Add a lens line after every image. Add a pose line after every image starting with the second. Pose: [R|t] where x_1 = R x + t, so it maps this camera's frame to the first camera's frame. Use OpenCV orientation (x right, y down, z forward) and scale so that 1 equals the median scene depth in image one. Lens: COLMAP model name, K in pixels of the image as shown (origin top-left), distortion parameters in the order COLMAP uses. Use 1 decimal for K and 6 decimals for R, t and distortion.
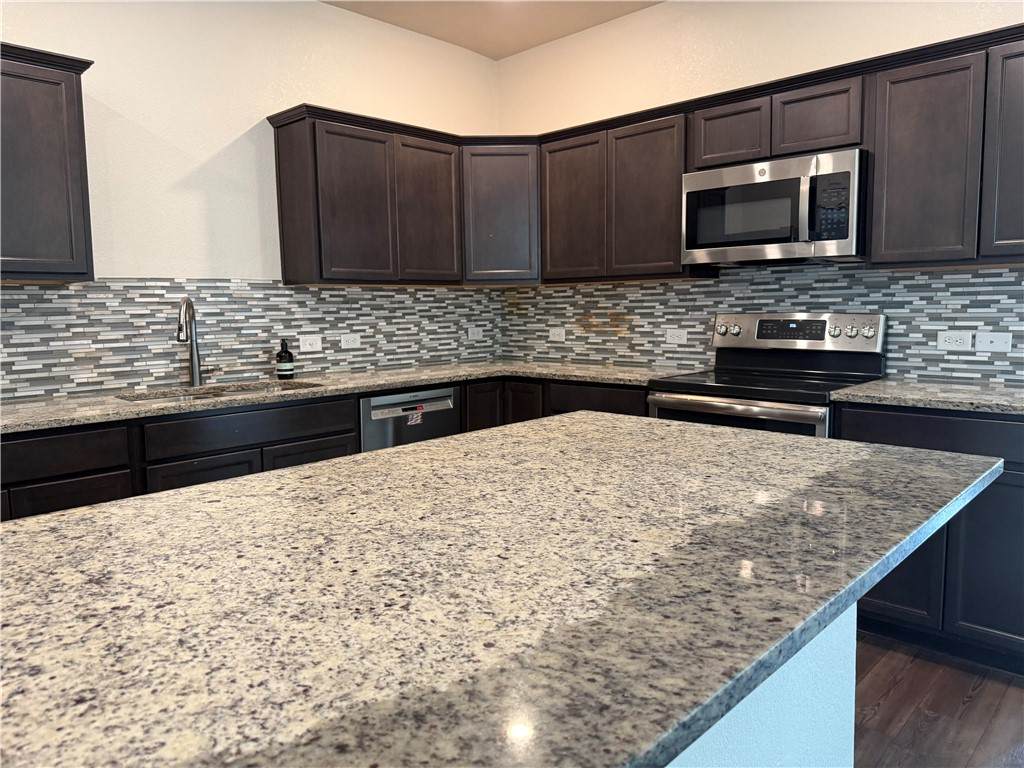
lens RADIAL K [[725.6, 0, 512.0], [0, 725.6, 384.0], [0, 0, 1]] dist [0.060859, -0.055122]
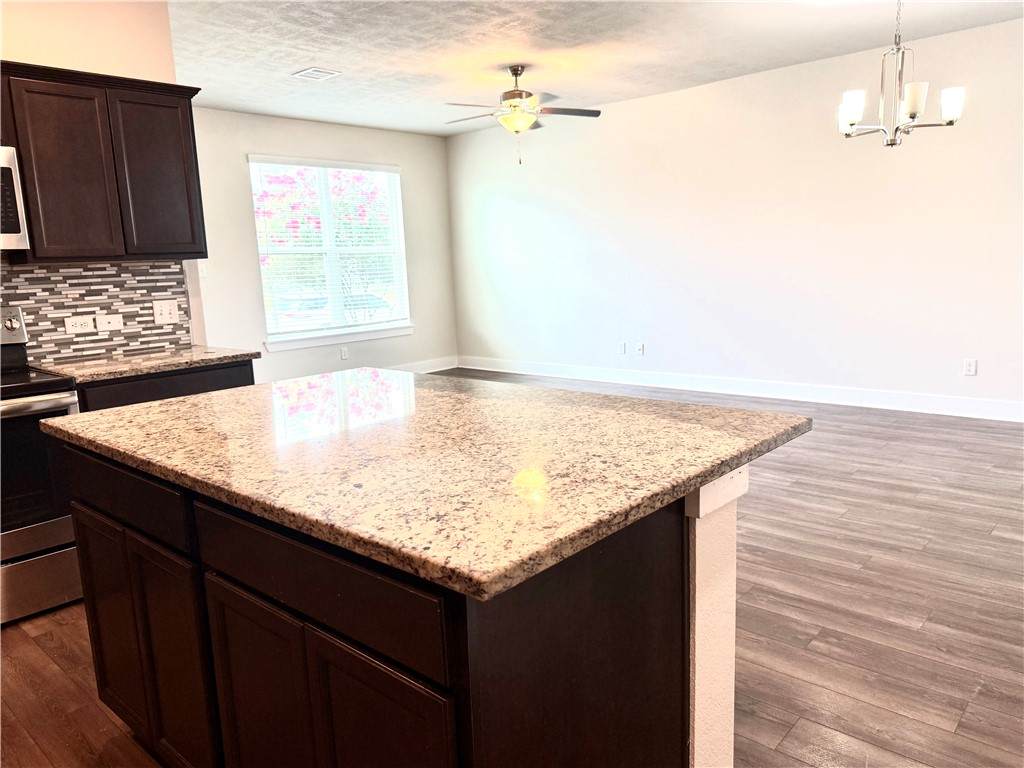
lens RADIAL K [[725.6, 0, 512.0], [0, 725.6, 384.0], [0, 0, 1]] dist [0.060859, -0.055122]
pose [[-0.034326, -0.152581, 0.987695, -0.611053], [0.156231, 0.975308, 0.156097, -0.042826], [-0.987124, 0.159667, -0.009641, 0.348721]]
